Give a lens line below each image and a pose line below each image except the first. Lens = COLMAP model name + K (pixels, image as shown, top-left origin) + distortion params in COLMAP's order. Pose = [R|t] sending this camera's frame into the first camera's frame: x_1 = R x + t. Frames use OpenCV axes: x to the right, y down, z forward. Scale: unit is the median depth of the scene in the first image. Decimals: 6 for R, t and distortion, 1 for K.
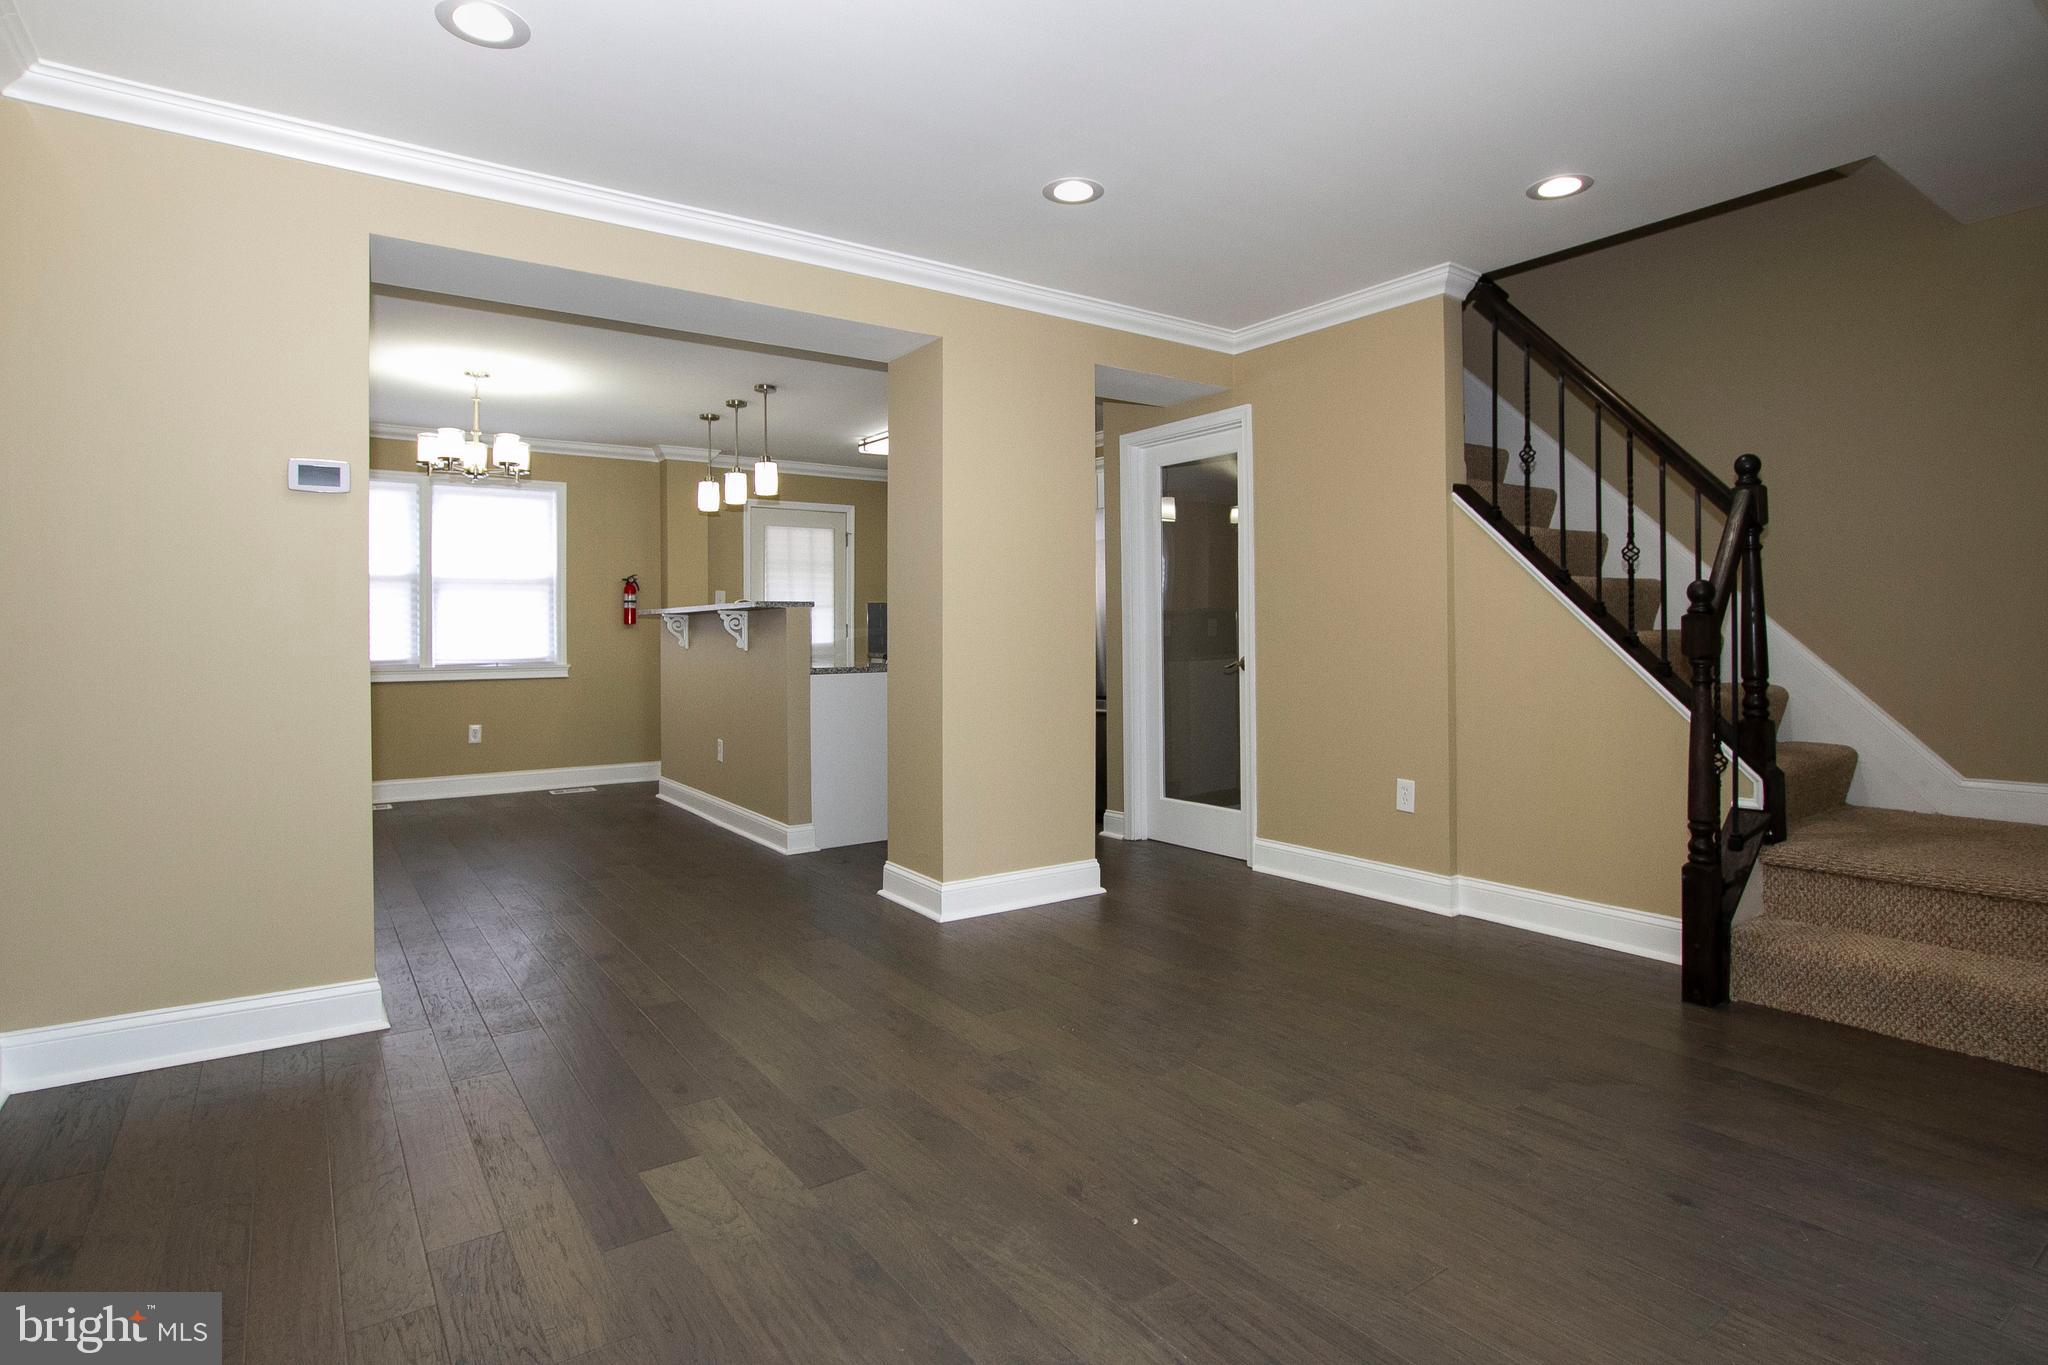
lens RADIAL K [[1050.6, 0, 1025.1], [0, 1050.6, 618.6], [0, 0, 1]] dist [-0.025537, 0.000347]
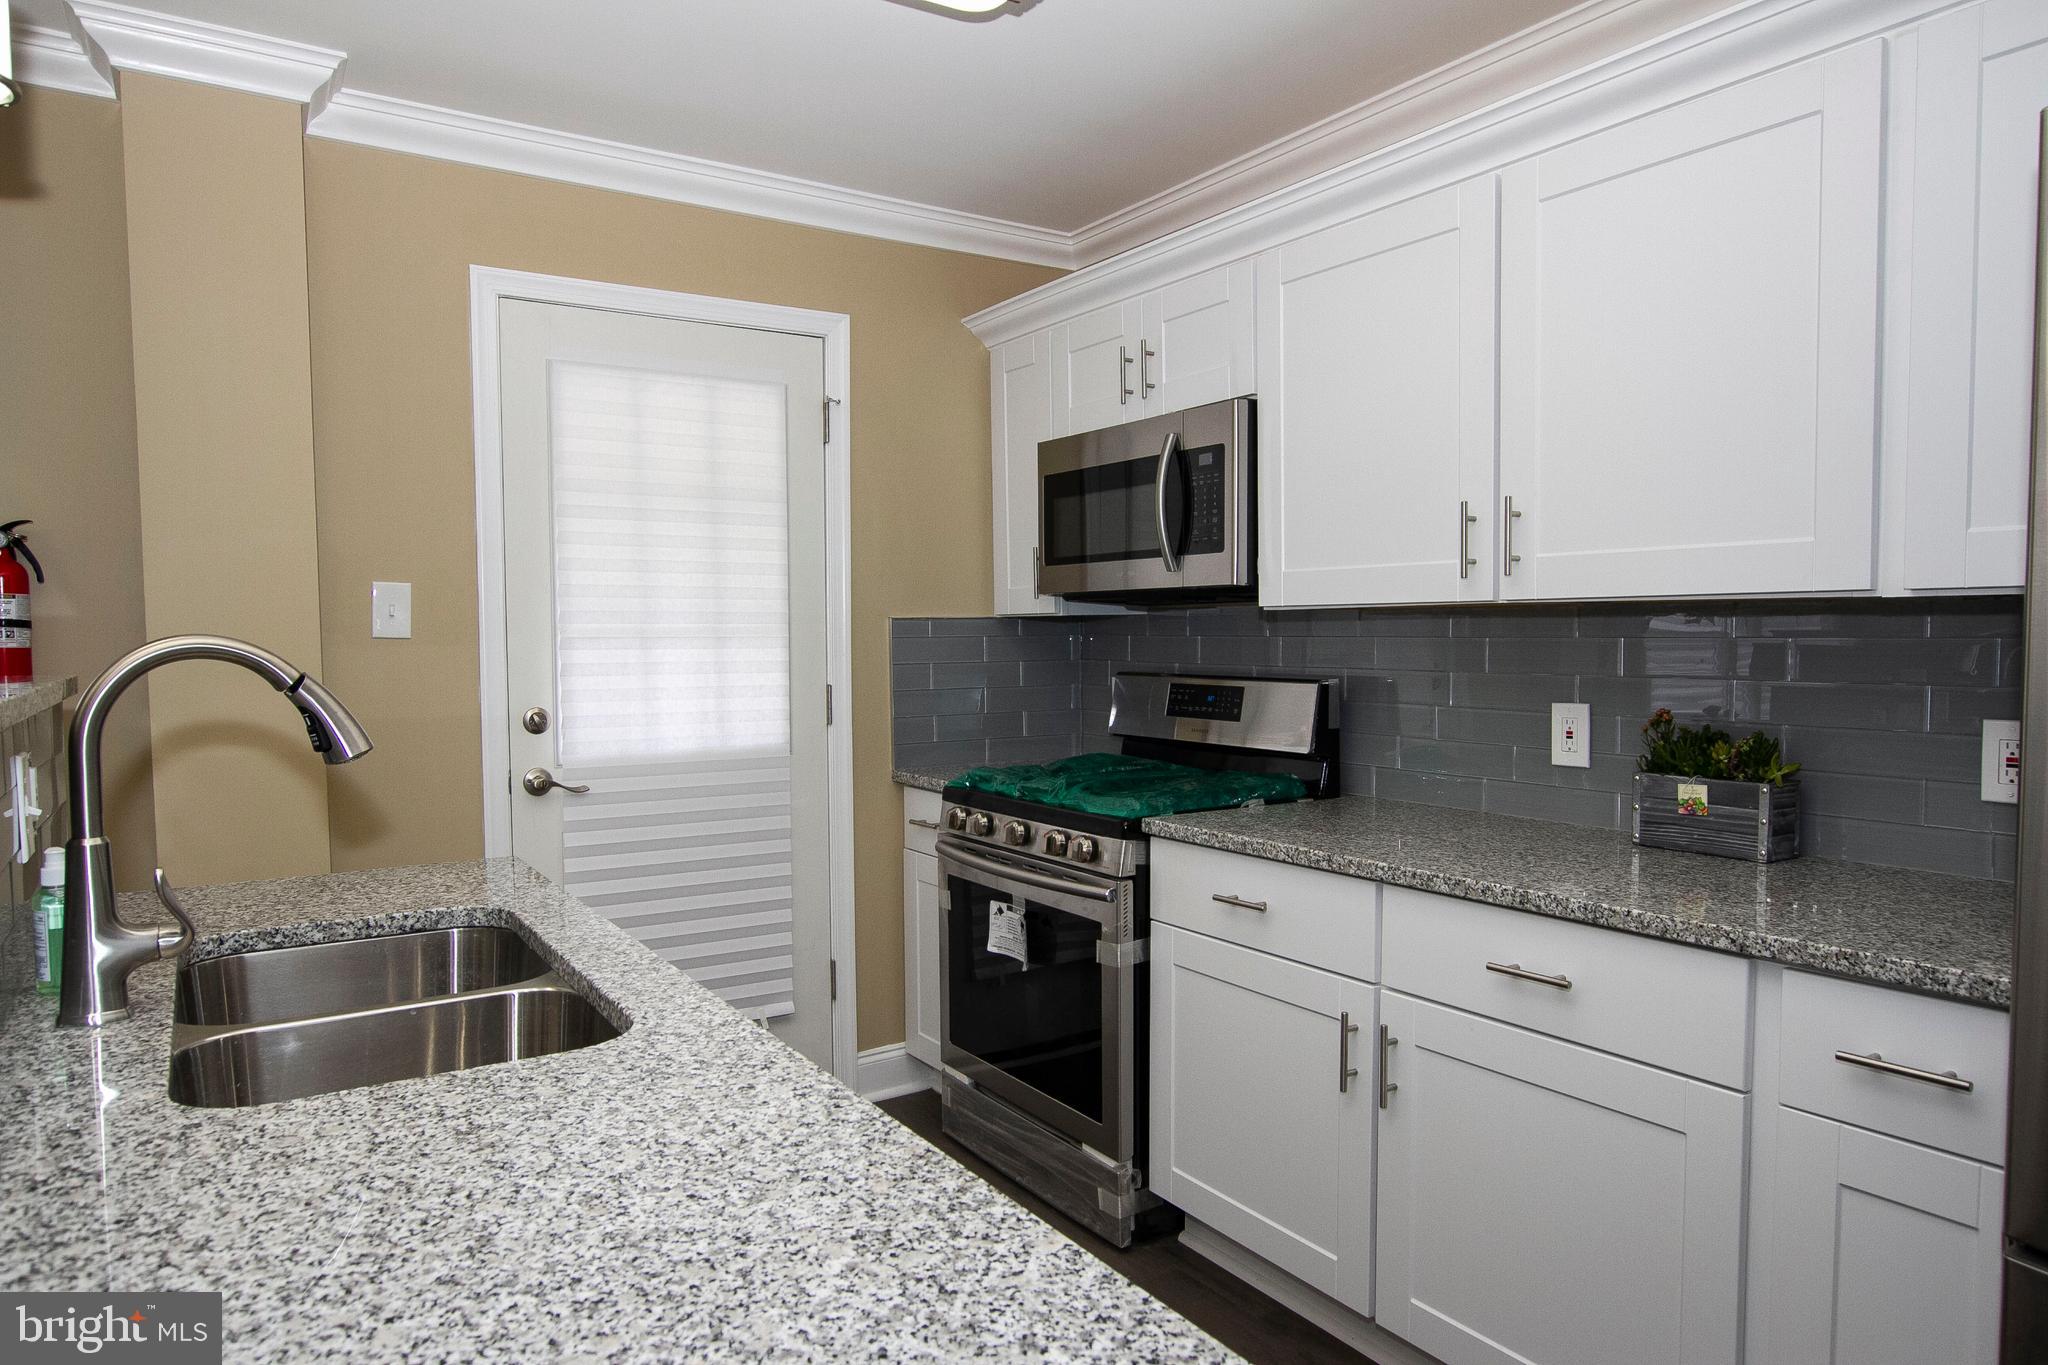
lens RADIAL K [[1275.2, 0, 1025.3], [0, 1275.2, 675.5], [0, 0, 1]] dist [-0.002134, -0.000515]
pose [[0.999441, 0.001564, -0.033407, -0.120049], [0.000130, 0.998716, 0.050655, -0.021643], [0.033444, -0.050631, 0.998157, 0.762140]]
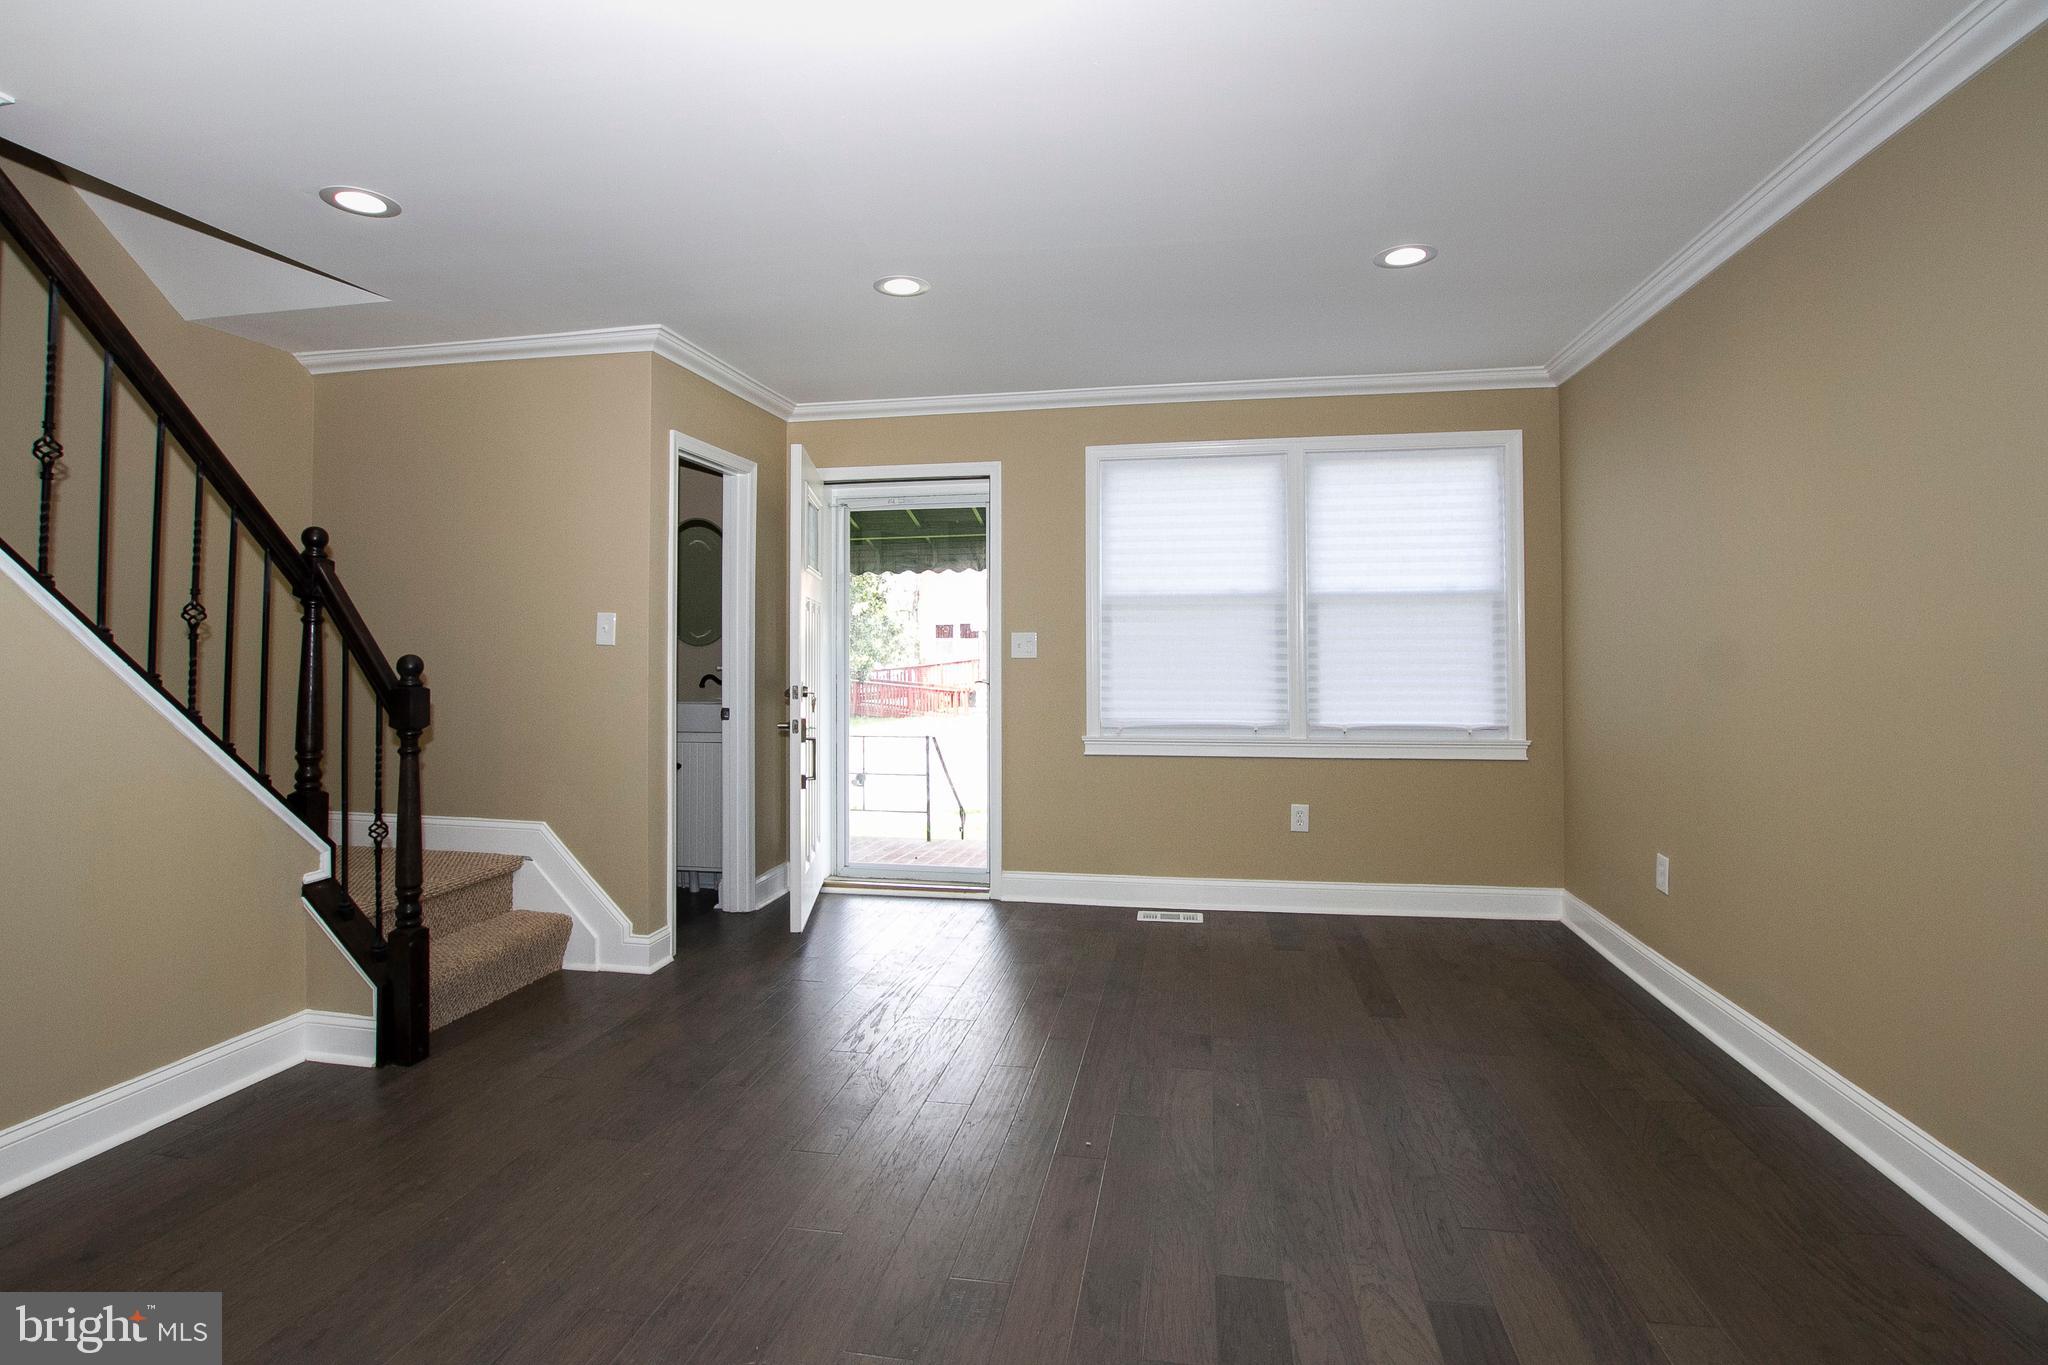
lens RADIAL K [[1001.0, 0, 1022.8], [0, 1001.0, 638.6], [0, 0, 1]] dist [-0.003428, -0.000054]
pose [[-0.699398, 0.017739, 0.714512, -0.209926], [-0.000504, 0.999679, -0.025311, -0.012137], [-0.714732, -0.018062, -0.699165, 0.536118]]
